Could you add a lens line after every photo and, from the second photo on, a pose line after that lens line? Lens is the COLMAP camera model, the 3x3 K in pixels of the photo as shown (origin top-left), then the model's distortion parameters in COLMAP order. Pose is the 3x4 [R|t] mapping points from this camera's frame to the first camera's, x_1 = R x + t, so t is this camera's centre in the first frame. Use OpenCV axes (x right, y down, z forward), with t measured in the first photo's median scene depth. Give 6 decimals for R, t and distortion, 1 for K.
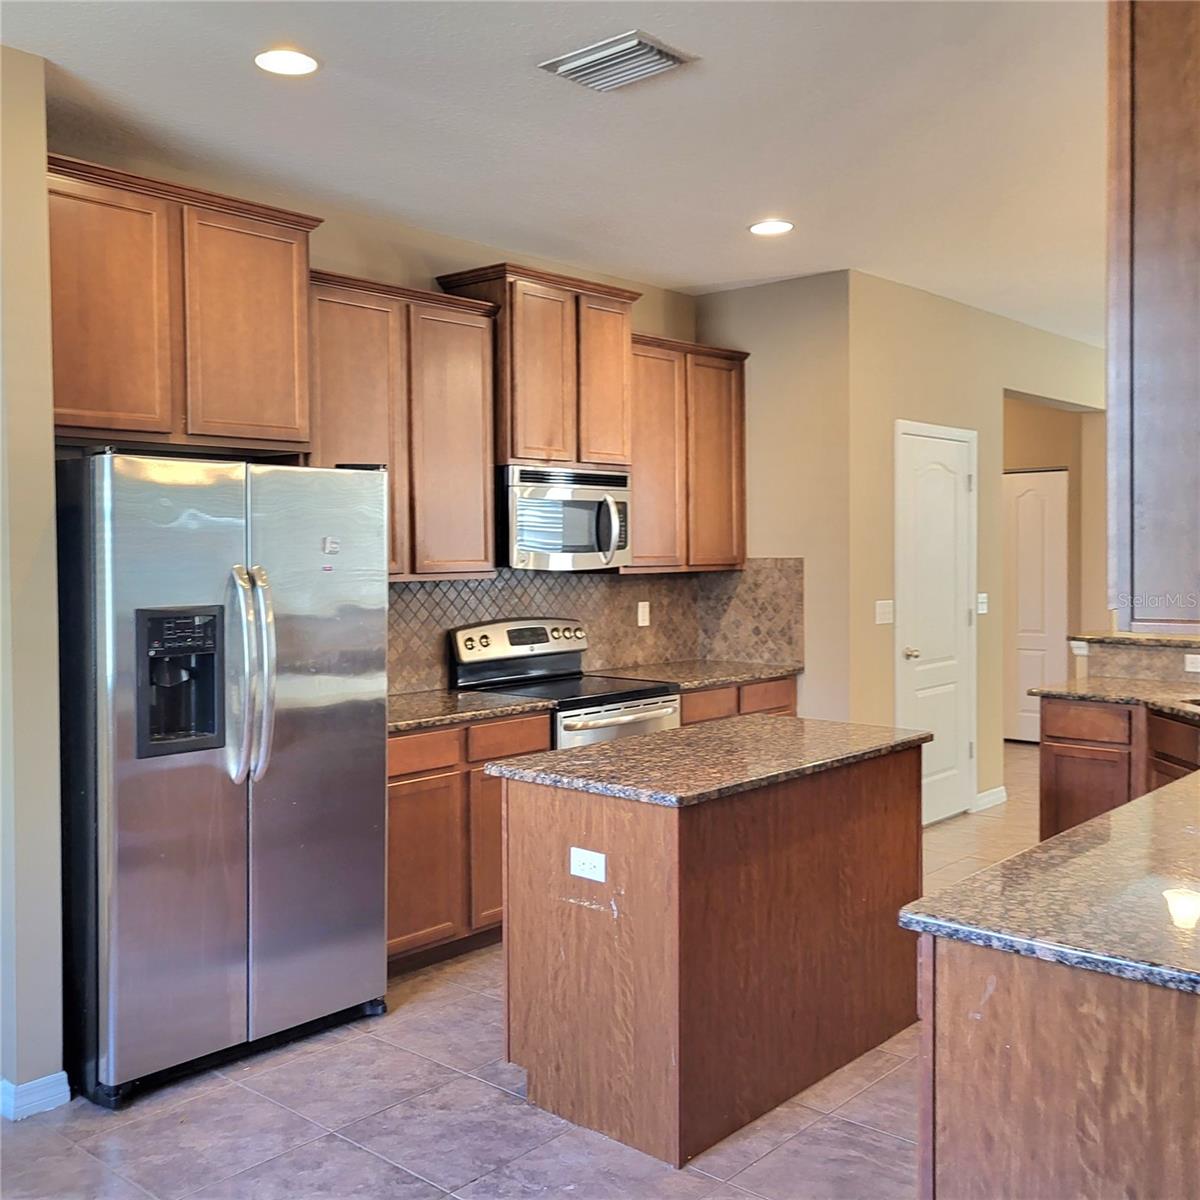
lens RADIAL K [[1234.3, 0, 625.9], [0, 1234.3, 584.3], [0, 0, 1]] dist [0.044006, -0.039222]
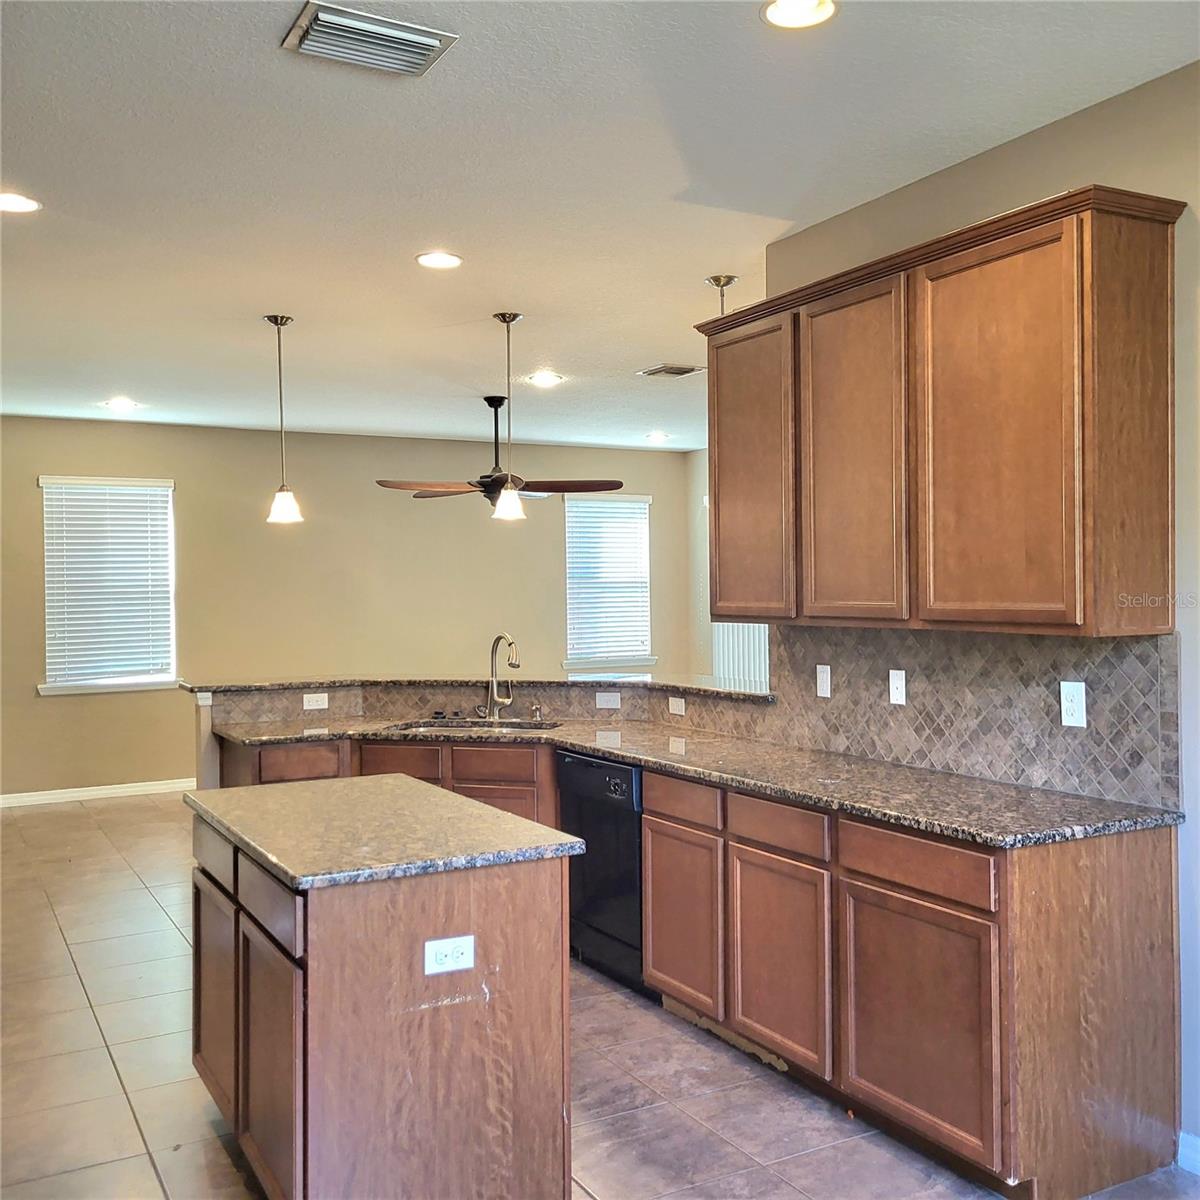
lens RADIAL K [[1209.8, 0, 600.0], [0, 1209.8, 600.0], [0, 0, 1]] dist [0.019681, -0.002118]
pose [[0.337428, -0.000531, 0.941351, -0.724730], [0.037868, 0.999198, -0.013010, -0.007443], [-0.940589, 0.040037, 0.337177, 0.546821]]
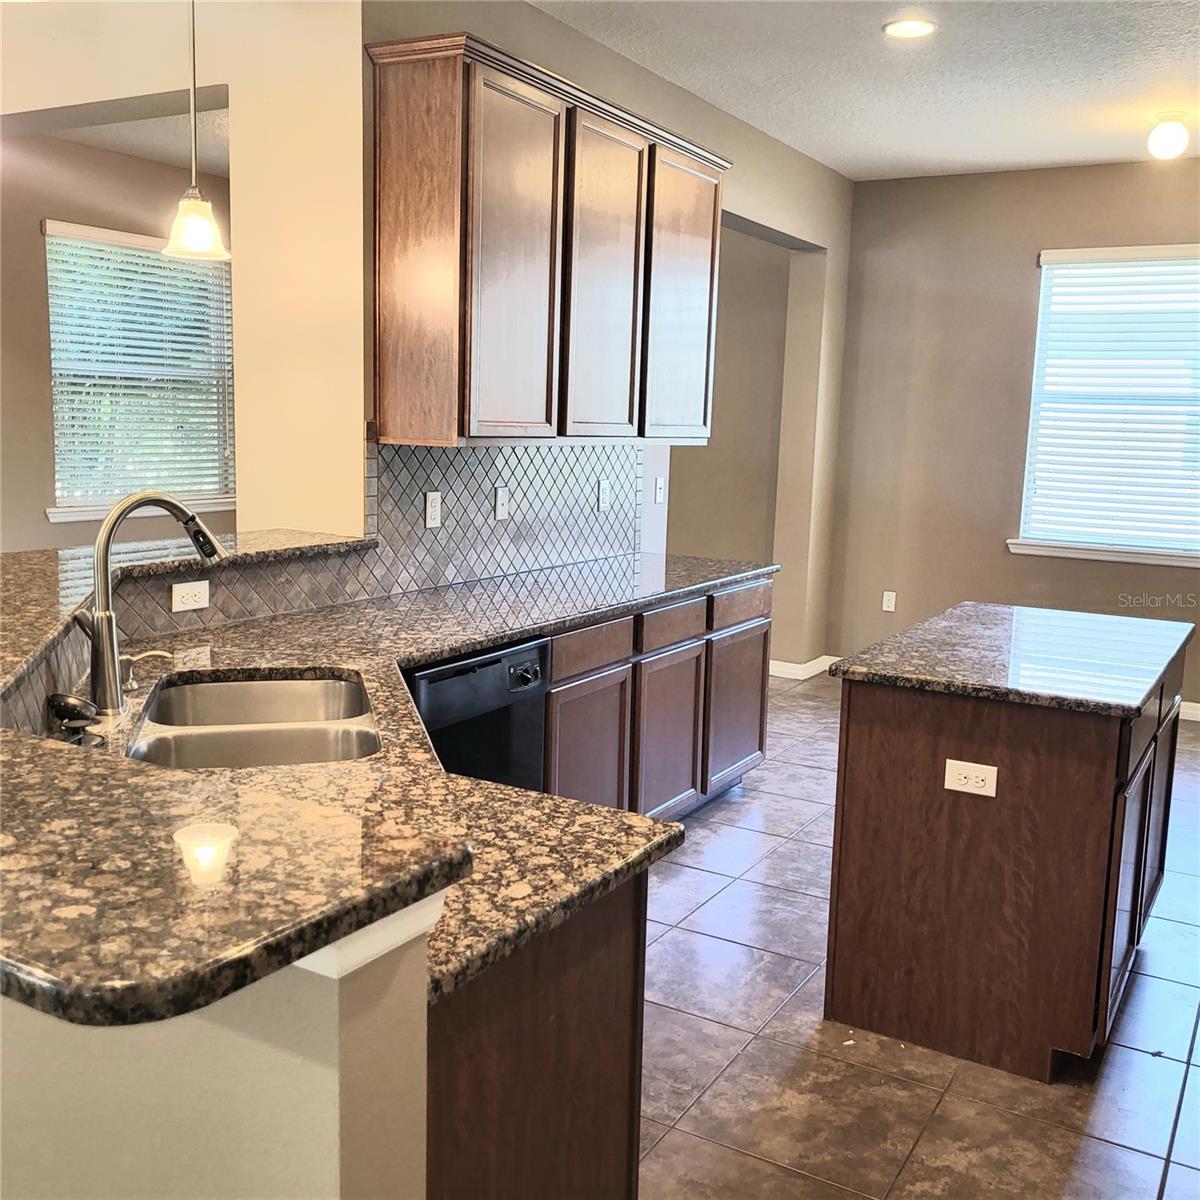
lens RADIAL K [[1210.0, 0, 615.4], [0, 1210.0, 612.2], [0, 0, 1]] dist [0.037918, -0.040742]
pose [[-0.977452, 0.009478, -0.210946, 0.588027], [-0.032830, 0.980023, 0.196155, -0.060689], [0.208591, 0.198657, -0.957614, 1.849329]]
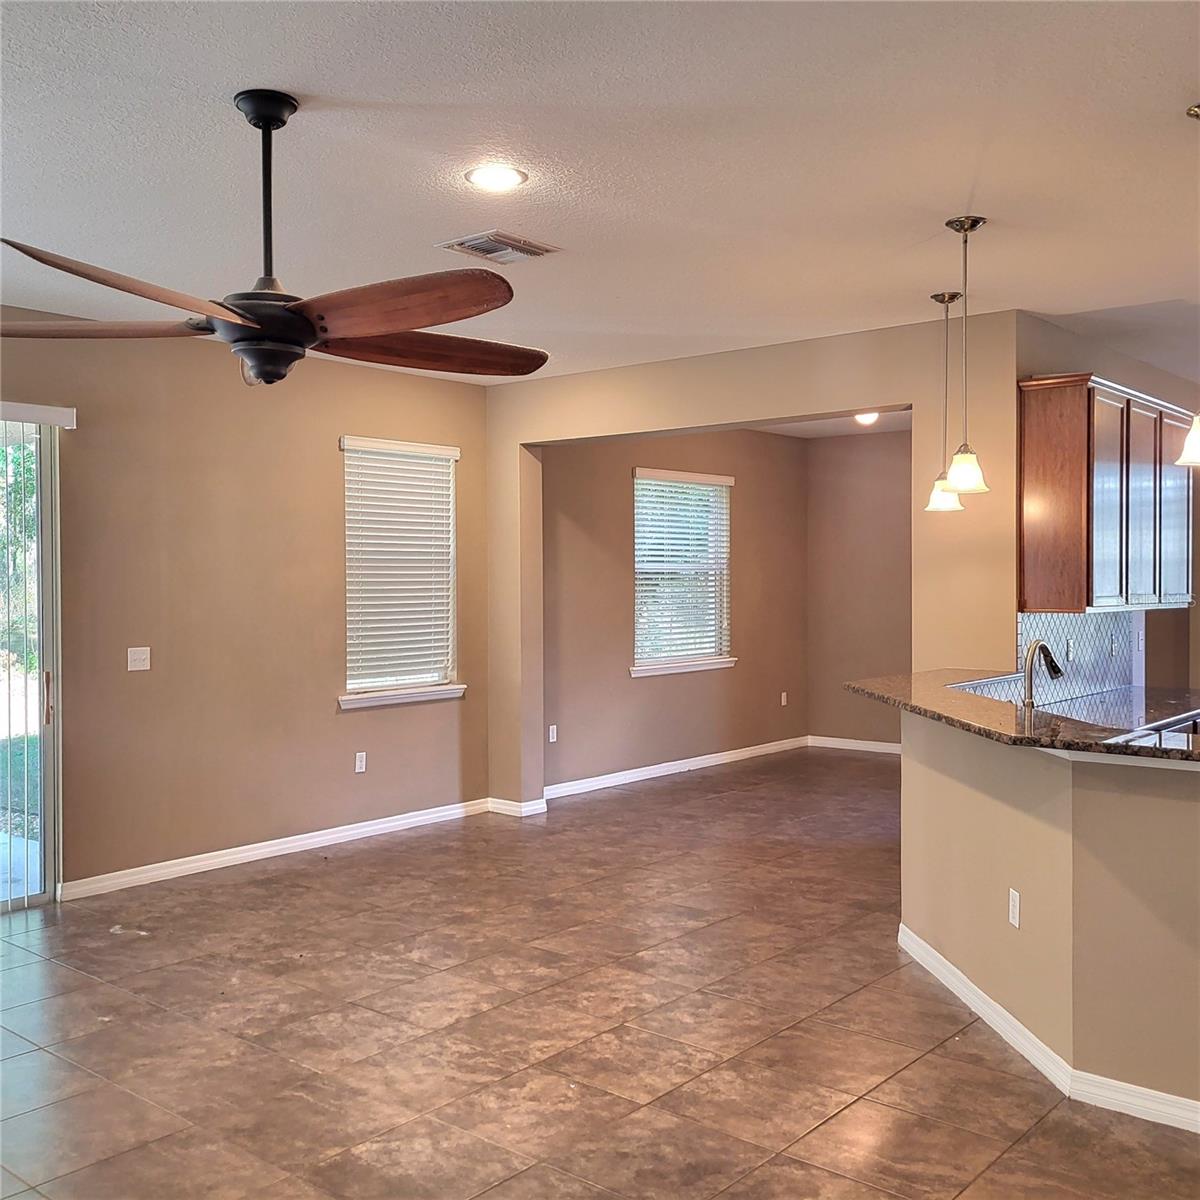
lens RADIAL K [[1210.5, 0, 597.2], [0, 1210.5, 621.0], [0, 0, 1]] dist [0.044114, -0.049415]
pose [[-0.999836, 0.009893, -0.015145, 1.161299], [0.008835, 0.997618, 0.068406, -0.099409], [0.015786, 0.068261, -0.997543, 2.433223]]
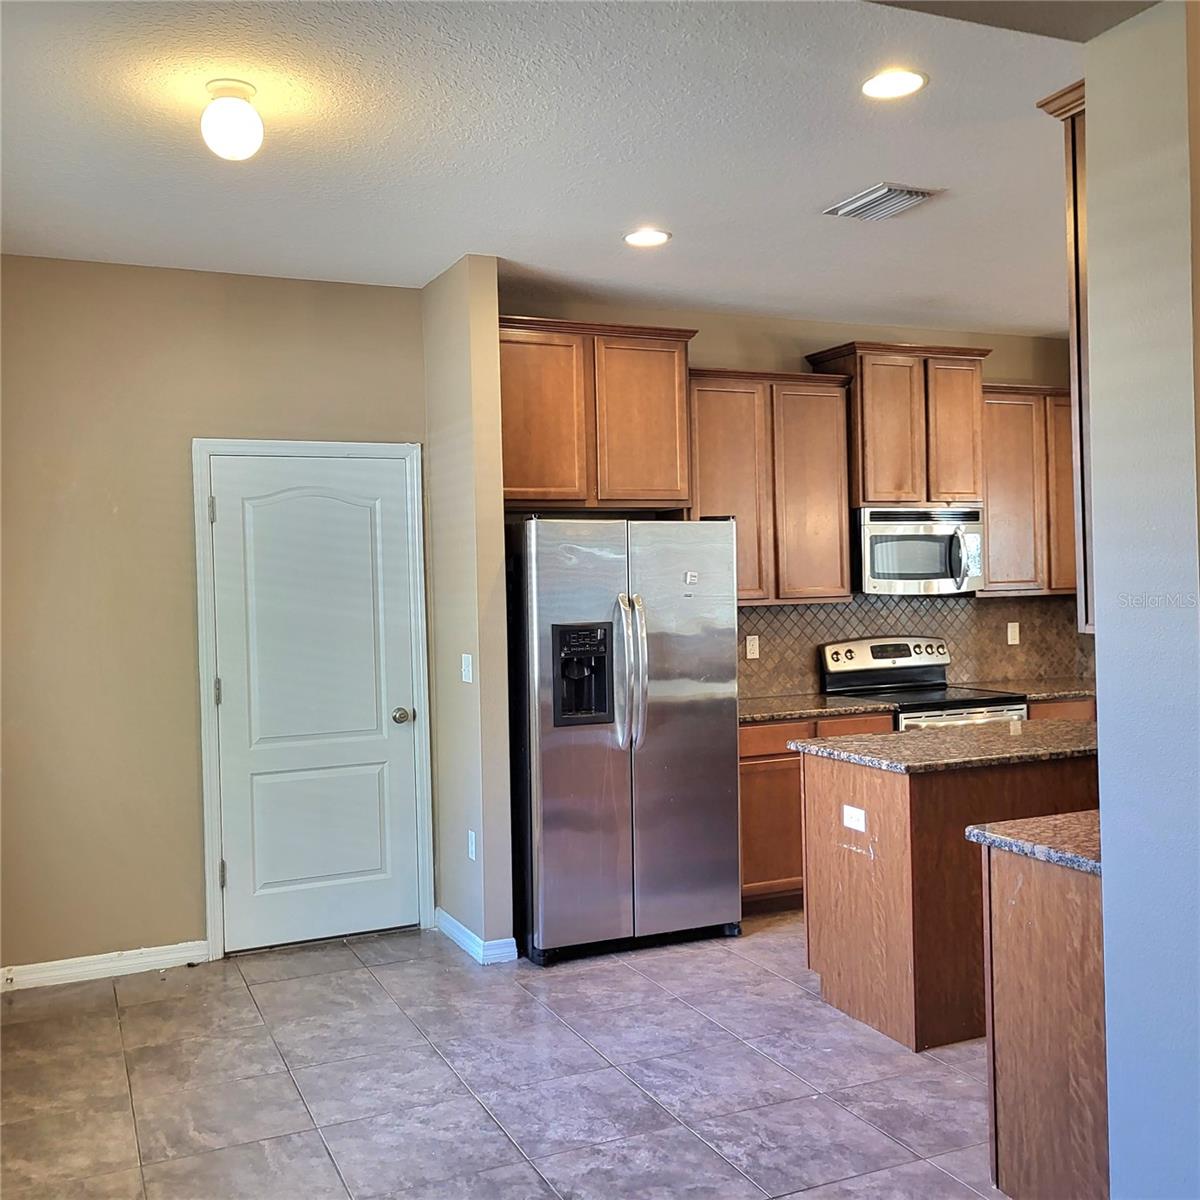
lens RADIAL K [[1235.5, 0, 597.4], [0, 1235.5, 601.4], [0, 0, 1]] dist [0.038911, 0.000442]
pose [[0.906242, -0.008733, -0.422670, 0.254212], [0.005404, 0.999944, -0.009073, 0.005928], [0.422725, 0.005938, 0.906238, -0.280584]]
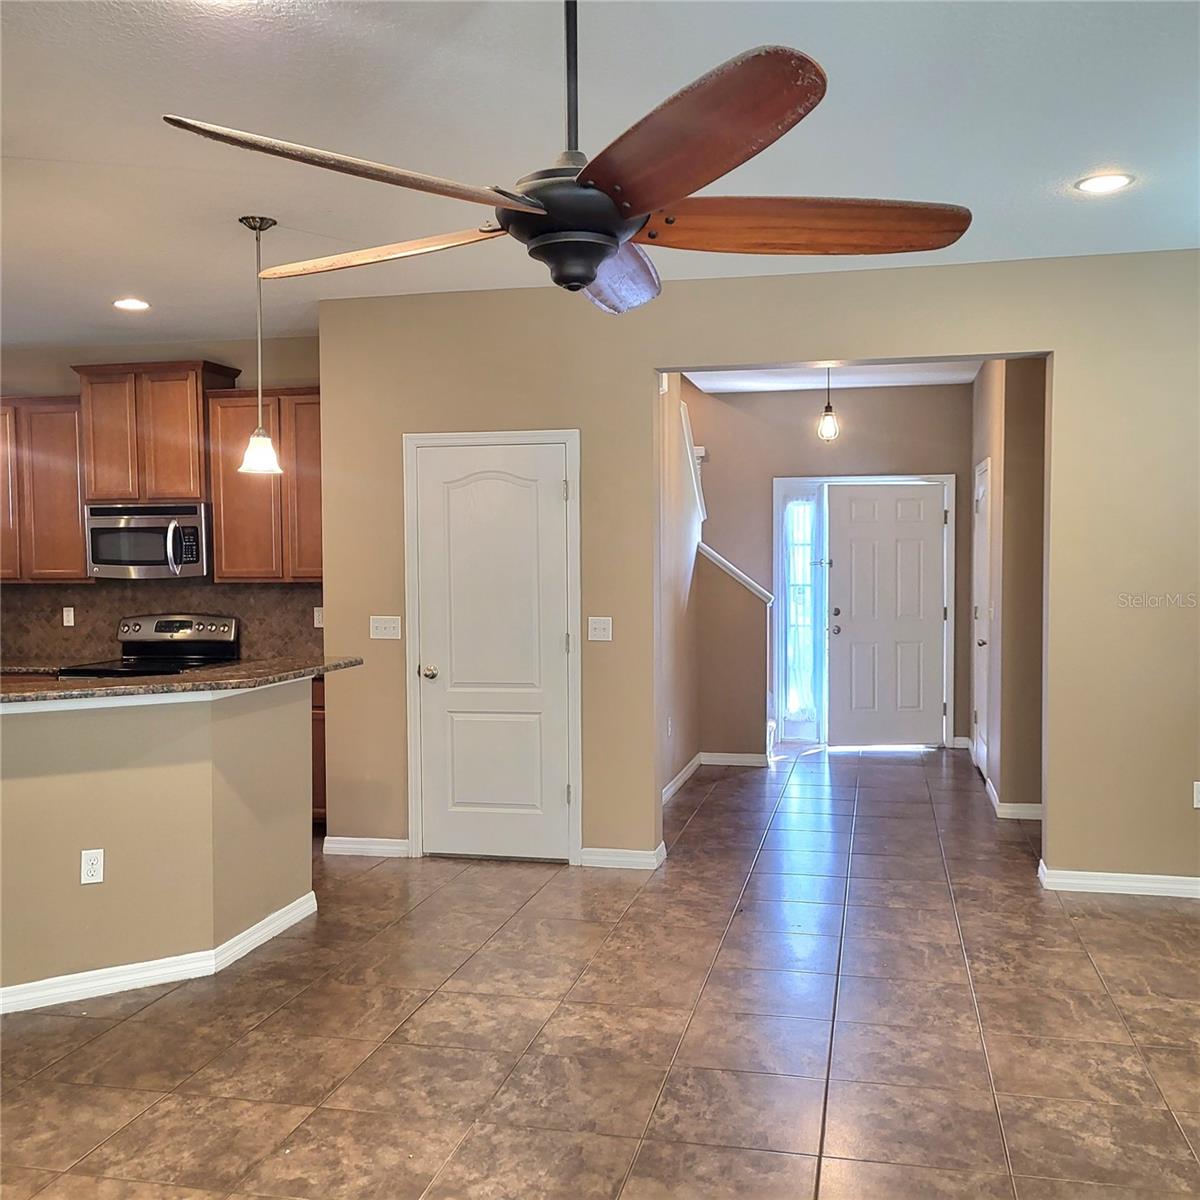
lens RADIAL K [[1210.0, 0, 615.4], [0, 1210.0, 612.2], [0, 0, 1]] dist [0.037918, -0.040742]
pose [[0.478436, 0.044014, -0.877019, 2.034358], [-0.022564, 0.999029, 0.037828, -0.054544], [0.877833, 0.001690, 0.478965, 1.202711]]
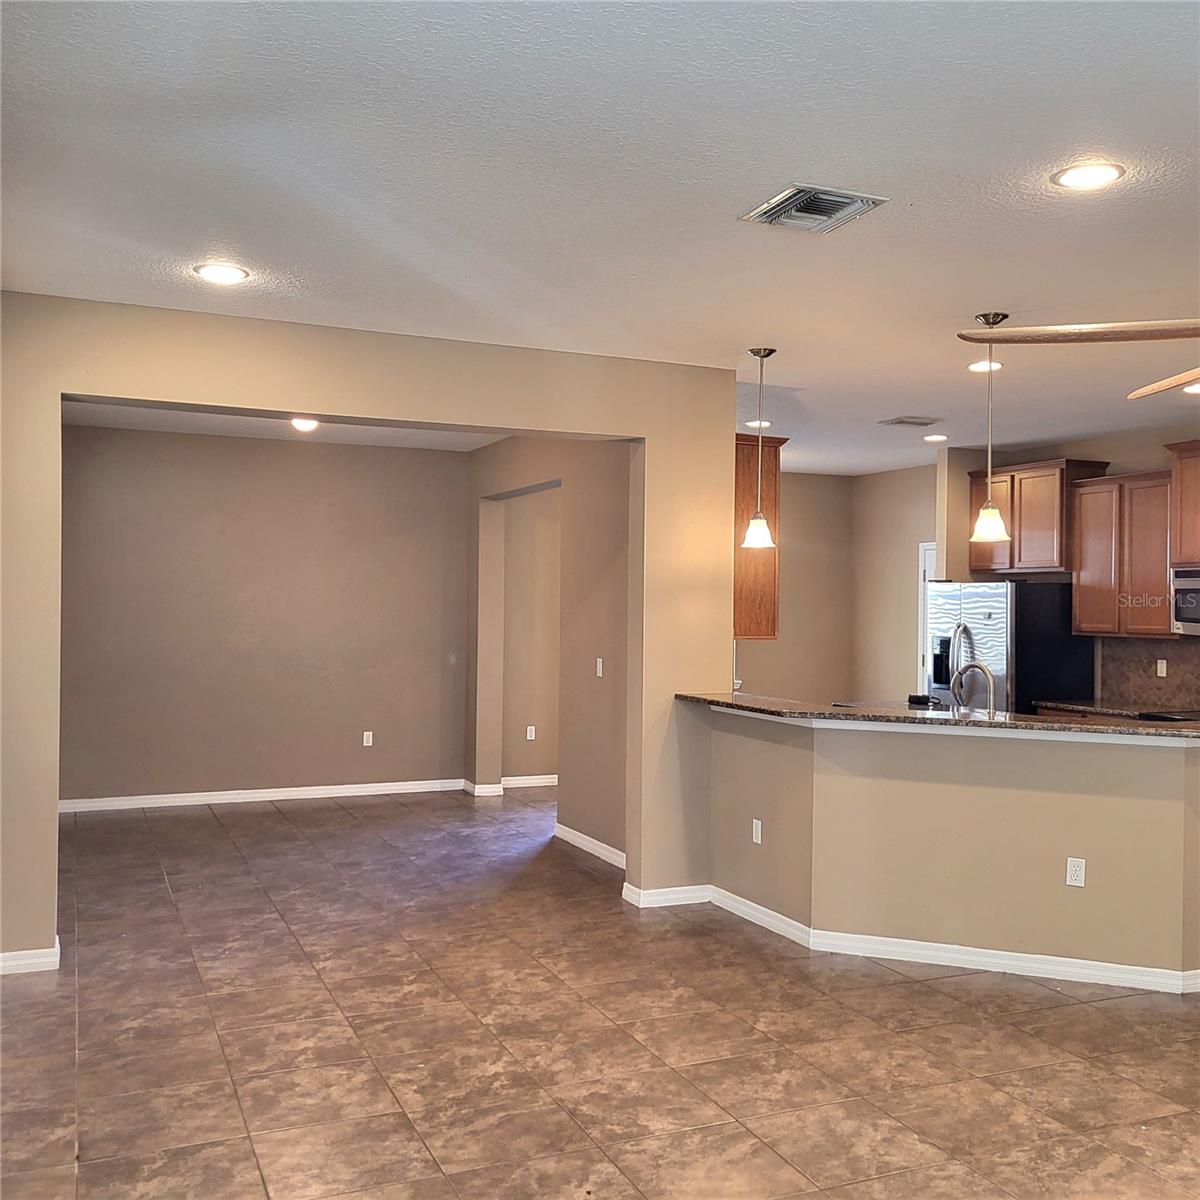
lens RADIAL K [[1210.0, 0, 615.4], [0, 1210.0, 612.2], [0, 0, 1]] dist [0.037918, -0.040742]
pose [[-0.430103, 0.007163, -0.902751, 2.290814], [-0.036936, 0.998992, 0.025524, -0.074112], [0.902024, 0.044322, -0.429405, 1.436948]]
